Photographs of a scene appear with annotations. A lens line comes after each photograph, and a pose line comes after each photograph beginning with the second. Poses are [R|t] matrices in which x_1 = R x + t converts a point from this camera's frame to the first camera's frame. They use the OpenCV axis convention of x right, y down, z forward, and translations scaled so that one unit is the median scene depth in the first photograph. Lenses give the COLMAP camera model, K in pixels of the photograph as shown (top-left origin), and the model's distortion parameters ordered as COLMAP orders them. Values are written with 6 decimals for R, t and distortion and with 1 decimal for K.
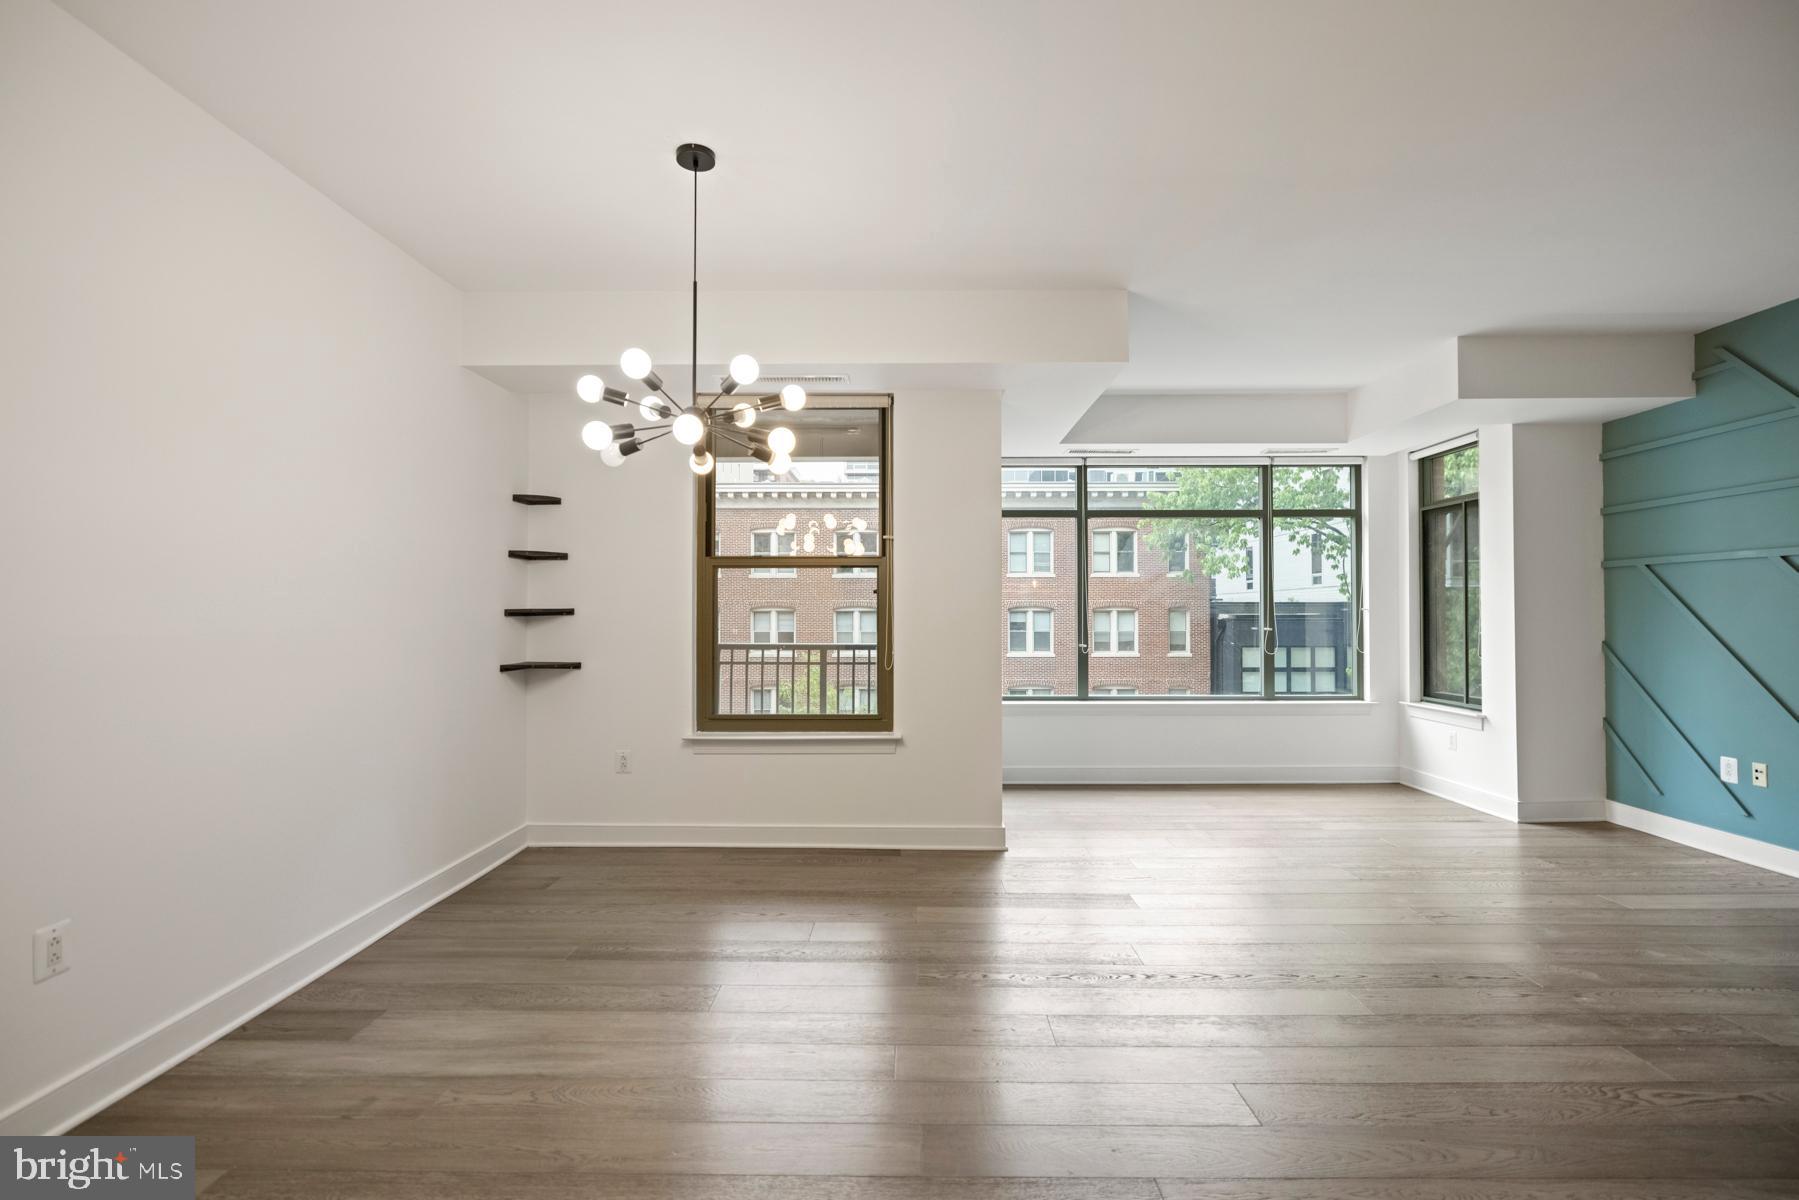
lens RADIAL K [[831.7, 0, 904.6], [0, 831.7, 600.7], [0, 0, 1]] dist [-0.003517, 0.000618]
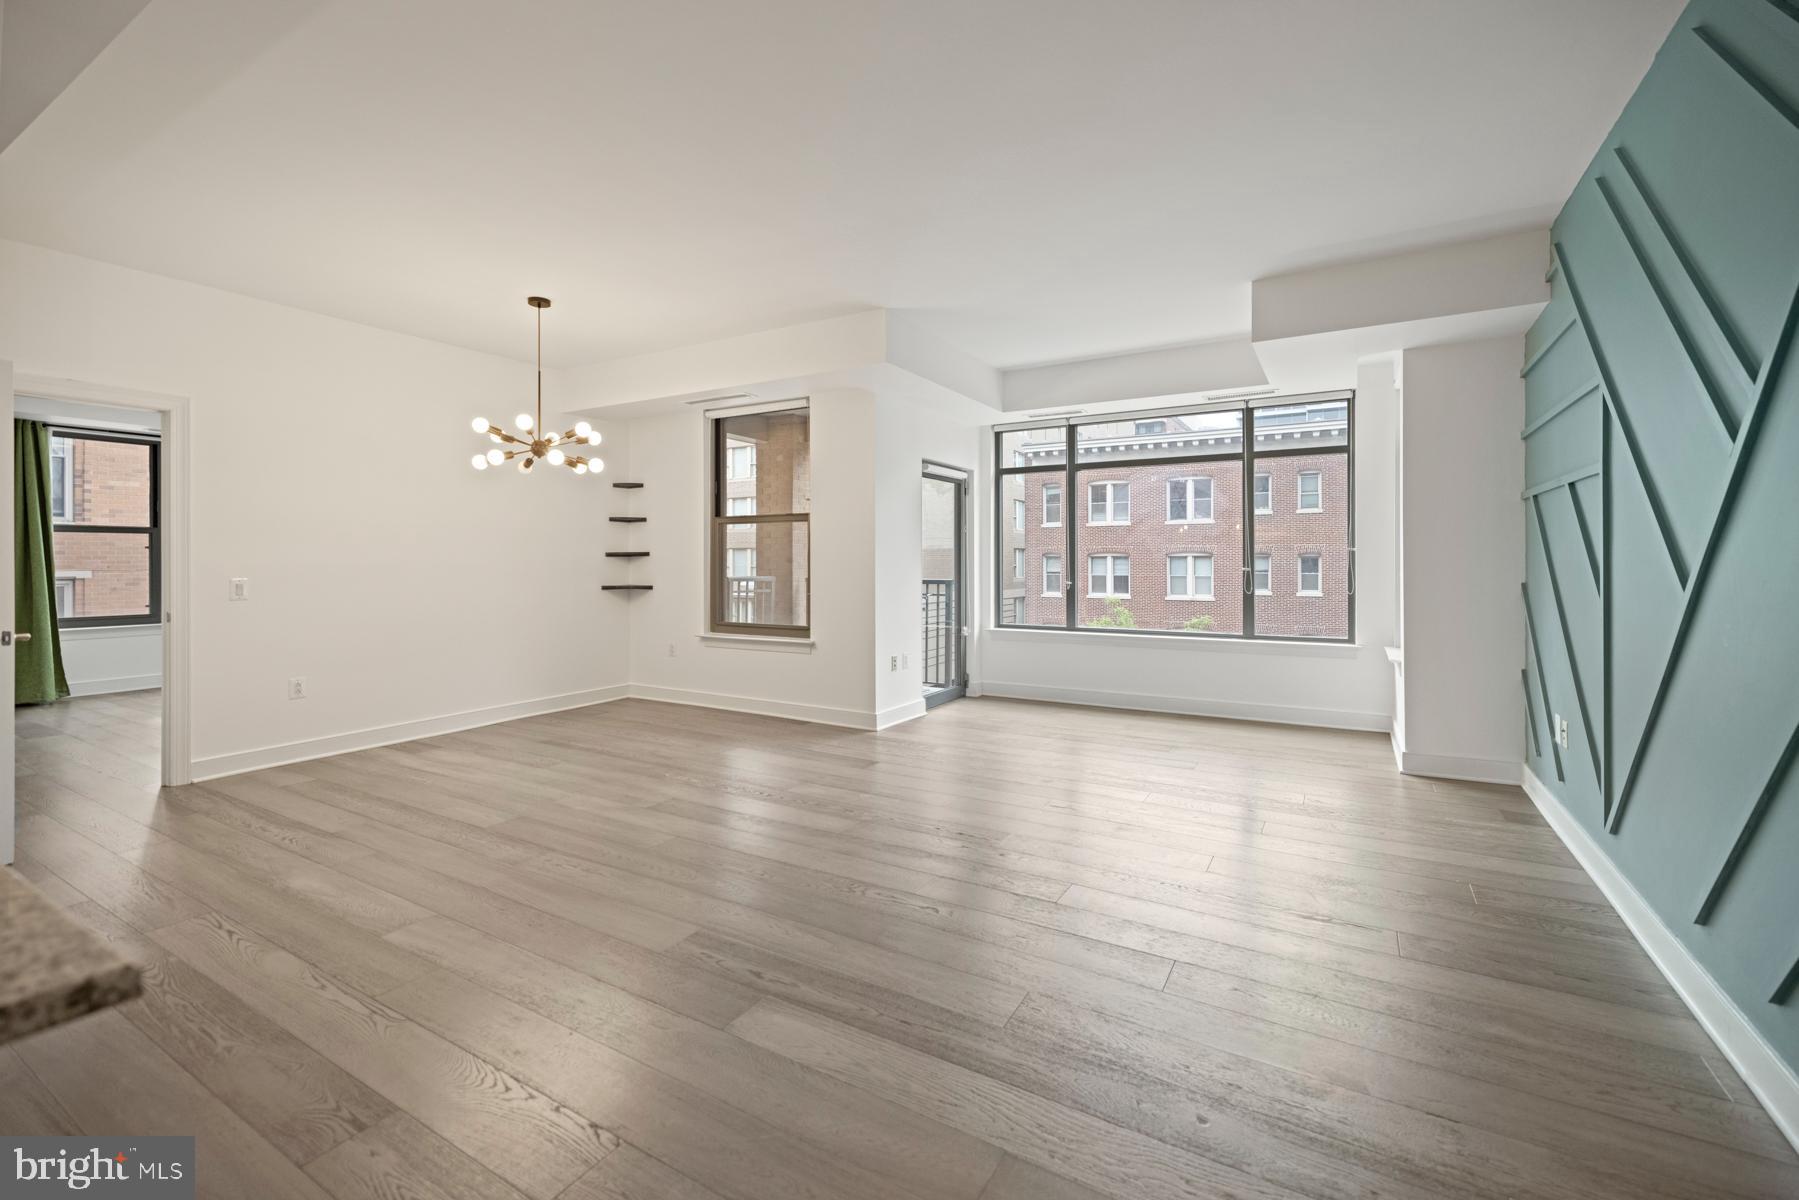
lens RADIAL K [[768.7, 0, 898.1], [0, 768.7, 558.8], [0, 0, 1]] dist [0.001879, -0.000009]
pose [[0.866539, -0.001365, -0.499108, 0.593789], [0.008557, 0.999890, 0.012124, 0.007047], [0.499037, -0.014777, 0.866455, -0.035962]]
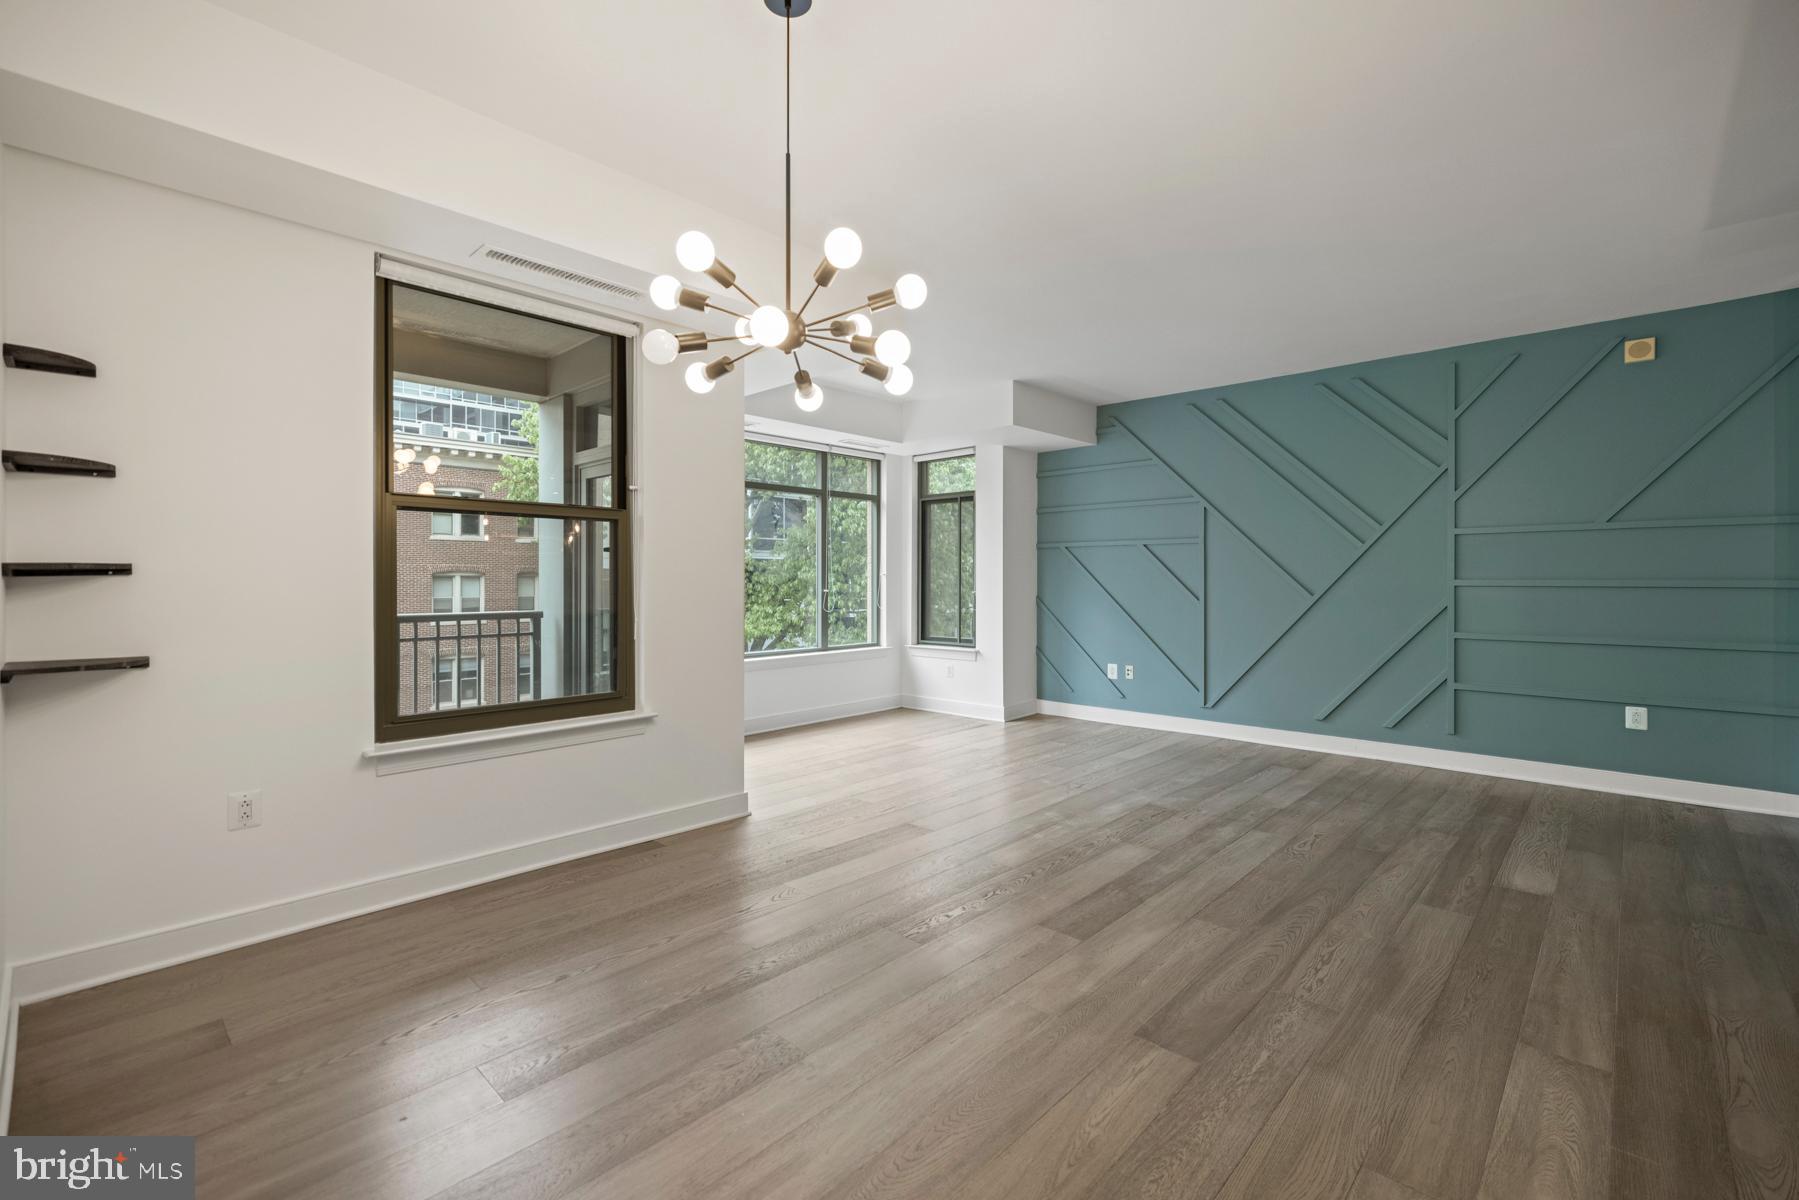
lens RADIAL K [[778.7, 0, 893.2], [0, 778.7, 582.9], [0, 0, 1]] dist [0.001554, -0.000038]
pose [[0.680257, -0.001734, 0.732971, -0.340412], [-0.012685, 0.999820, 0.014139, 0.006672], [-0.732864, -0.018916, 0.680113, 0.192434]]
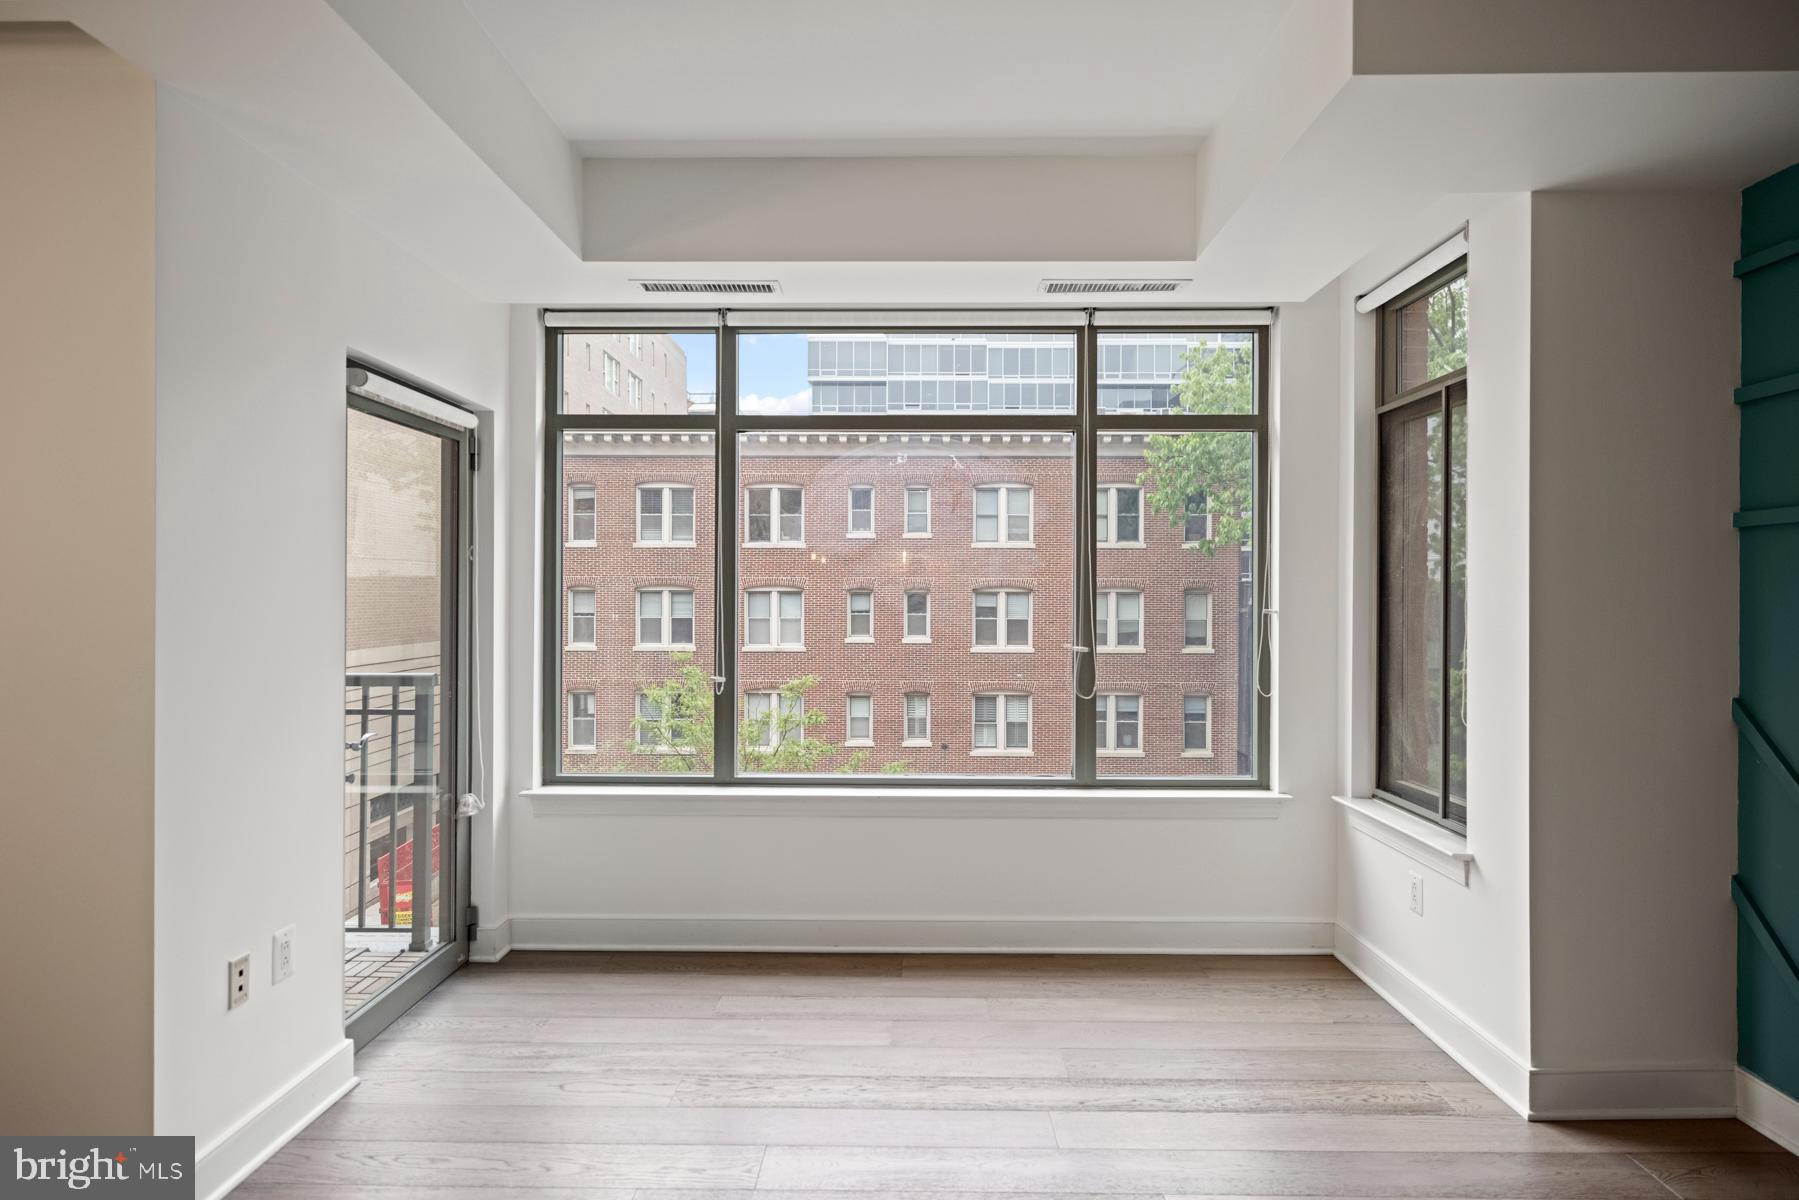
lens RADIAL K [[1011.3, 0, 900.7], [0, 1011.3, 591.7], [0, 0, 1]] dist [0.000426, -0.000073]
pose [[0.999972, 0.004279, -0.006212, 0.362453], [-0.004183, 0.999873, 0.015380, -0.011086], [0.006277, -0.015354, 0.999862, 0.416998]]
